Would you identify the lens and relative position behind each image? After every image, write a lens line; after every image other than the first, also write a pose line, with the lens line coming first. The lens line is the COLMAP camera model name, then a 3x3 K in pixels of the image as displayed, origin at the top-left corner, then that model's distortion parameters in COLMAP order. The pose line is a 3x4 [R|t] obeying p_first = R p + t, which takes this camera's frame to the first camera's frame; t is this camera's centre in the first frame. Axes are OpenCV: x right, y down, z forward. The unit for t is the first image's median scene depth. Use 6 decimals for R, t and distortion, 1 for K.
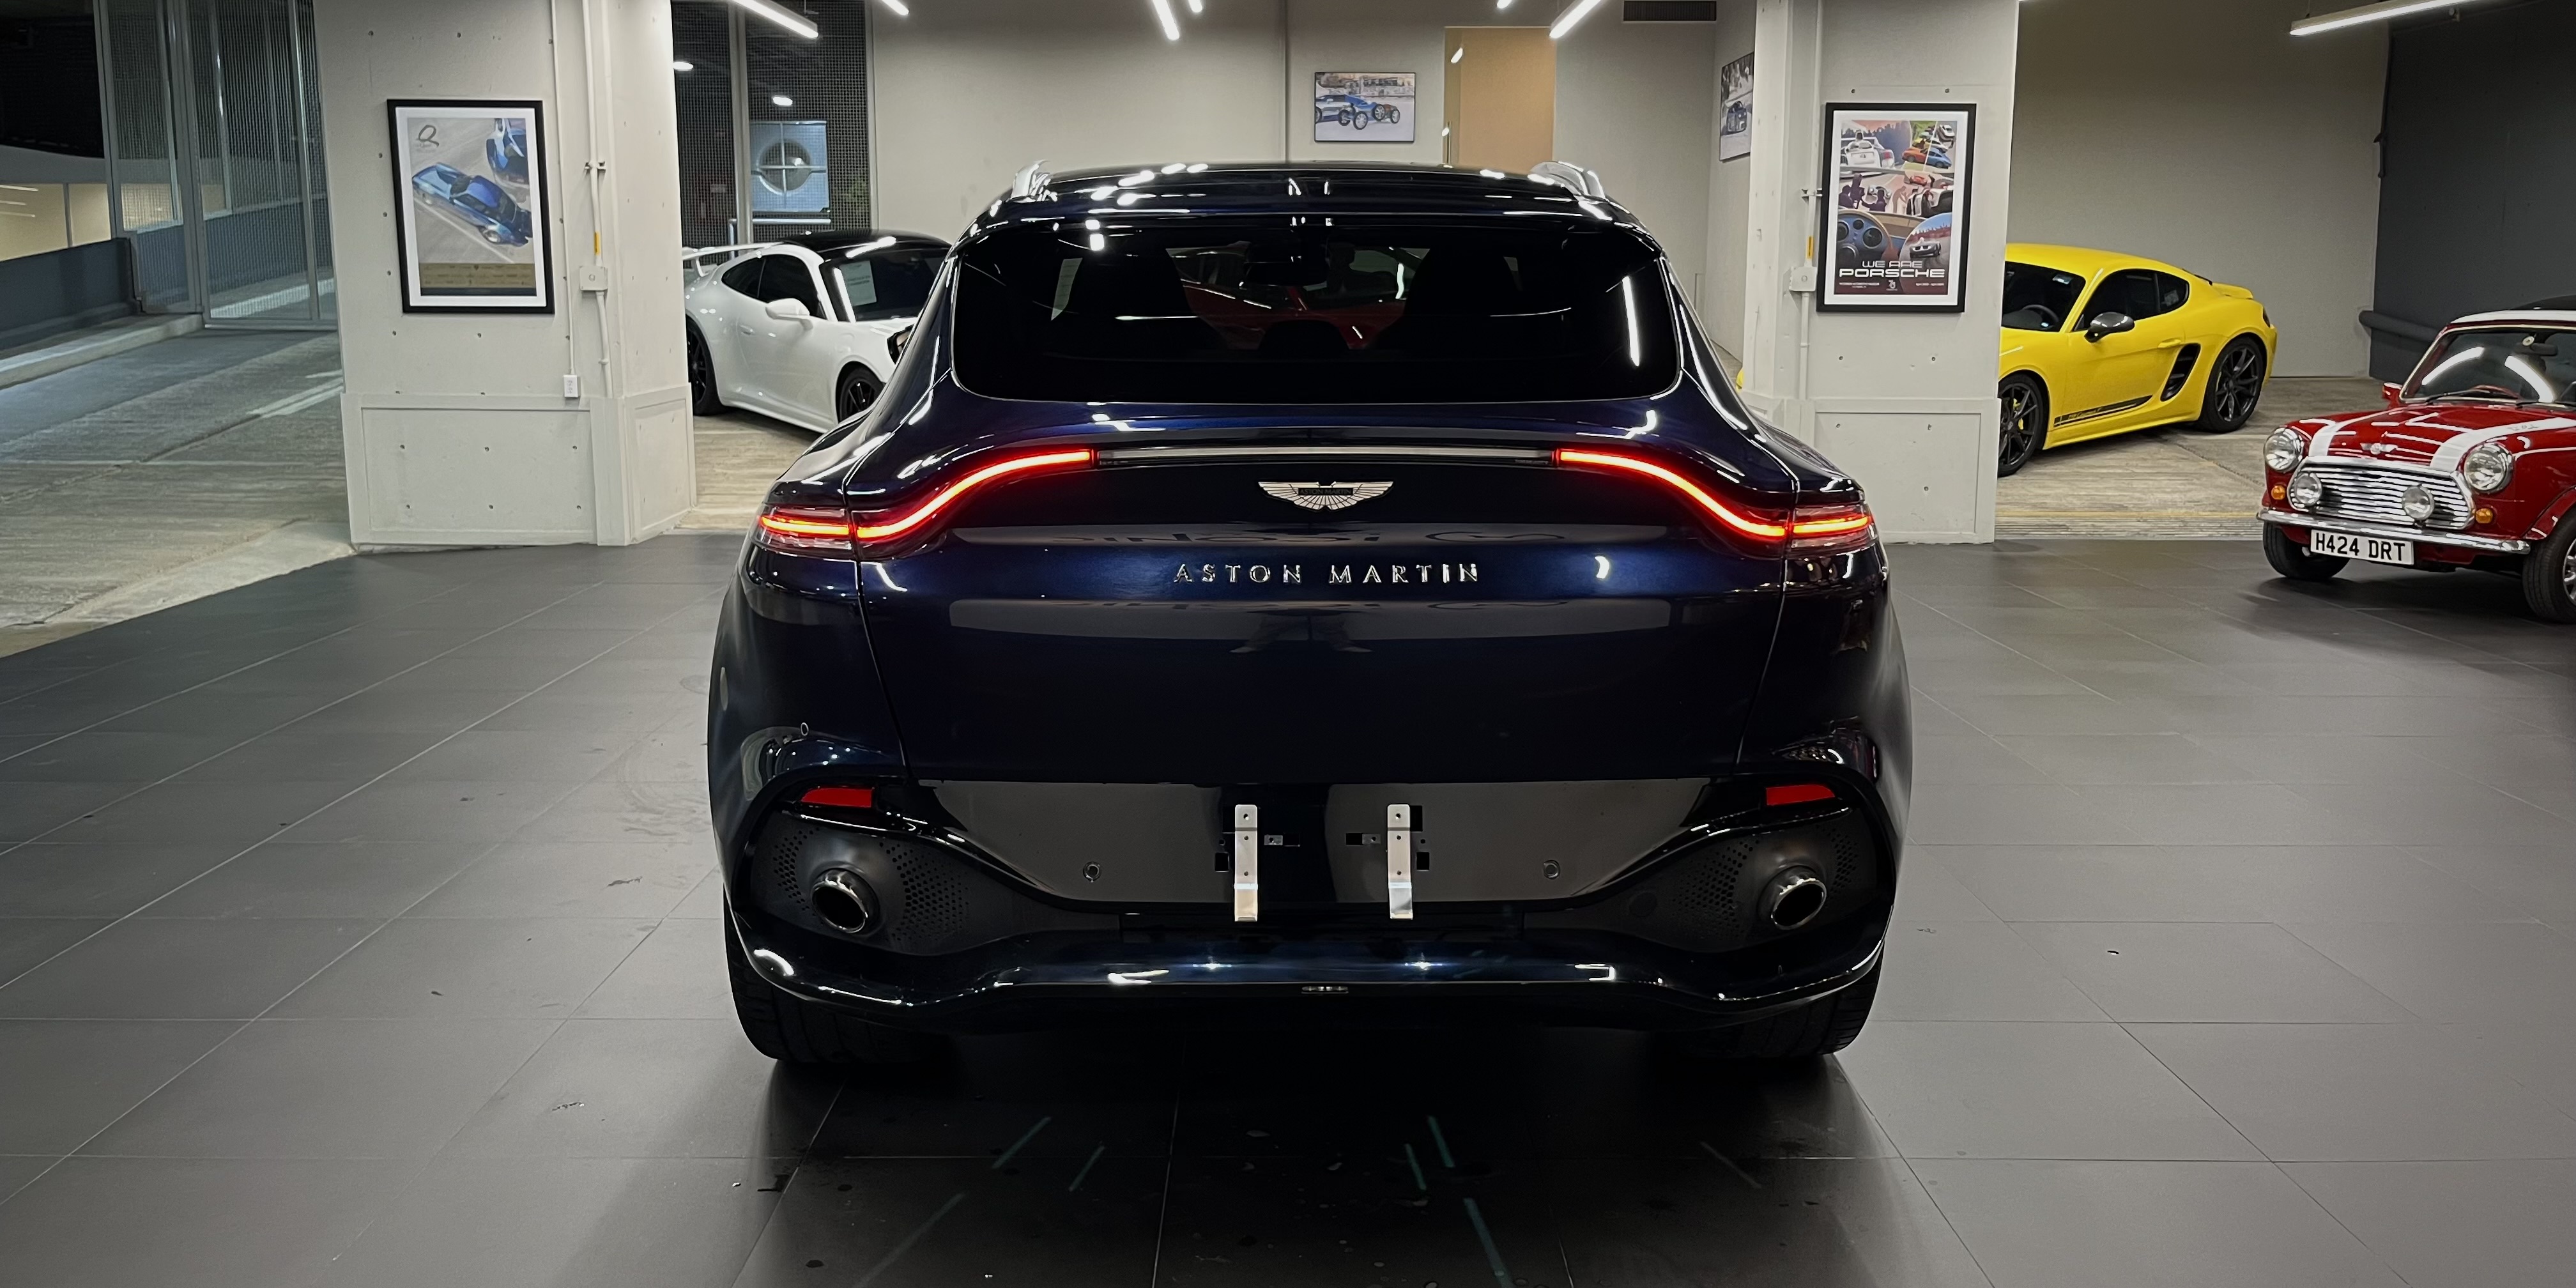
lens RADIAL K [[1960.9, 0, 1291.0], [0, 1960.9, 581.3], [0, 0, 1]] dist [0.057075, -0.084946]
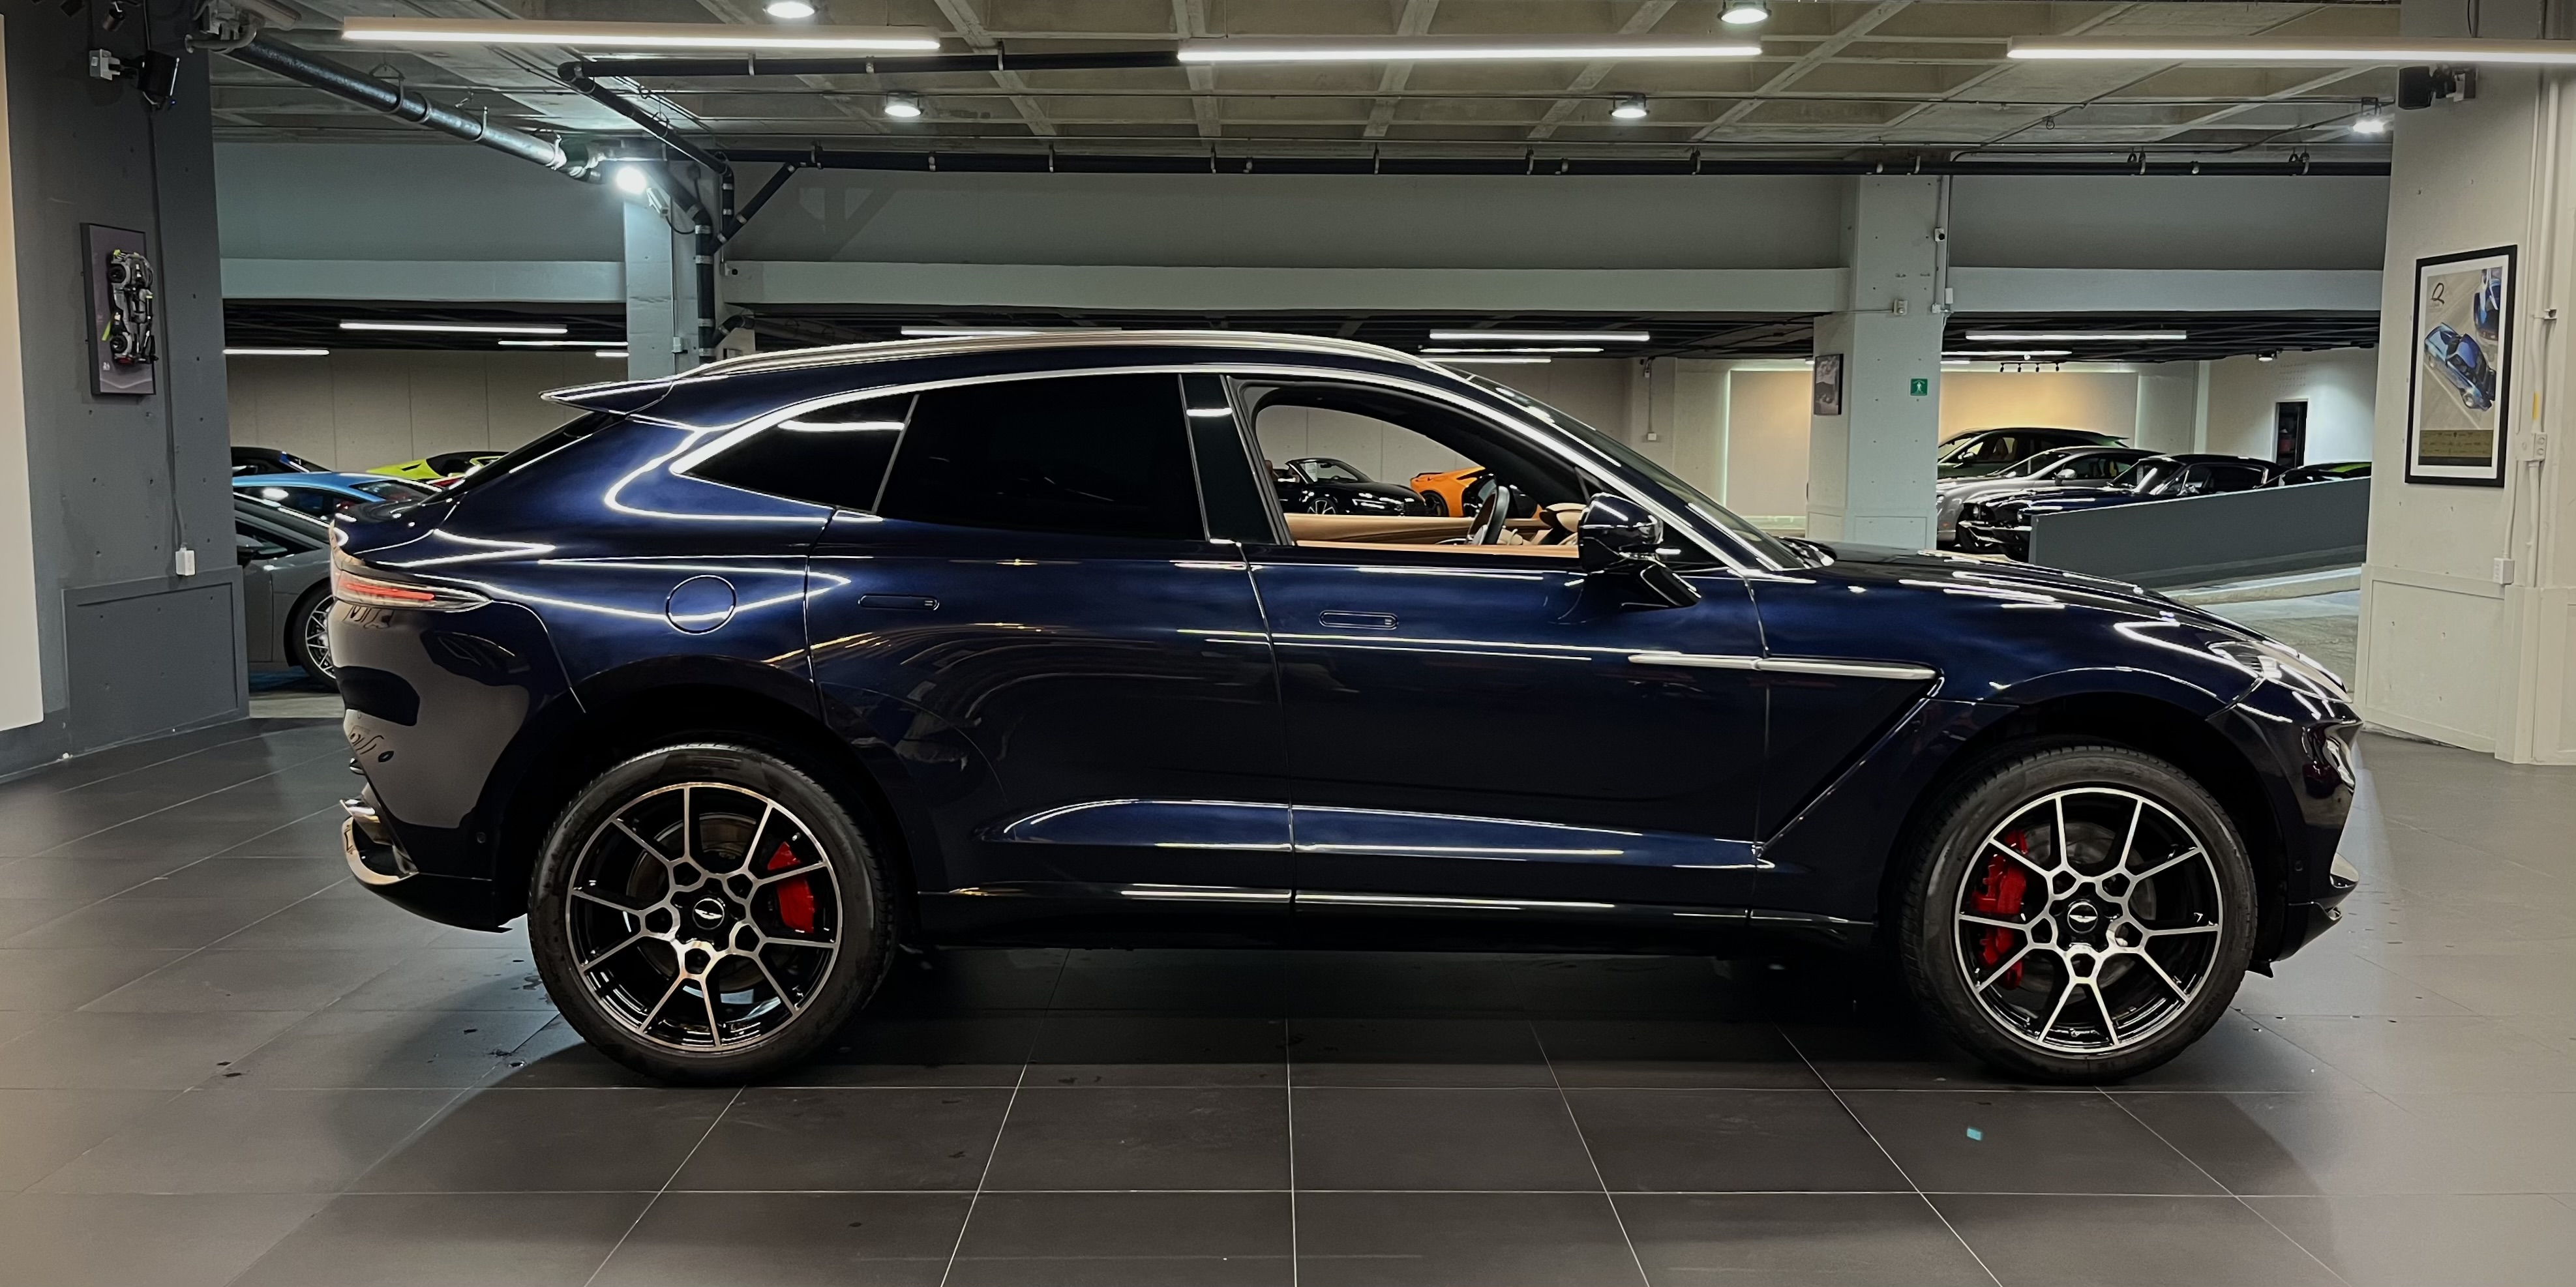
lens RADIAL K [[1991.2, 0, 1268.9], [0, 1991.2, 633.6], [0, 0, 1]] dist [0.059660, -0.071850]
pose [[0.014001, 0.096286, -0.995255, 0.507048], [-0.157700, 0.983108, 0.092893, -0.068846], [0.987388, 0.155651, 0.028948, 0.448506]]
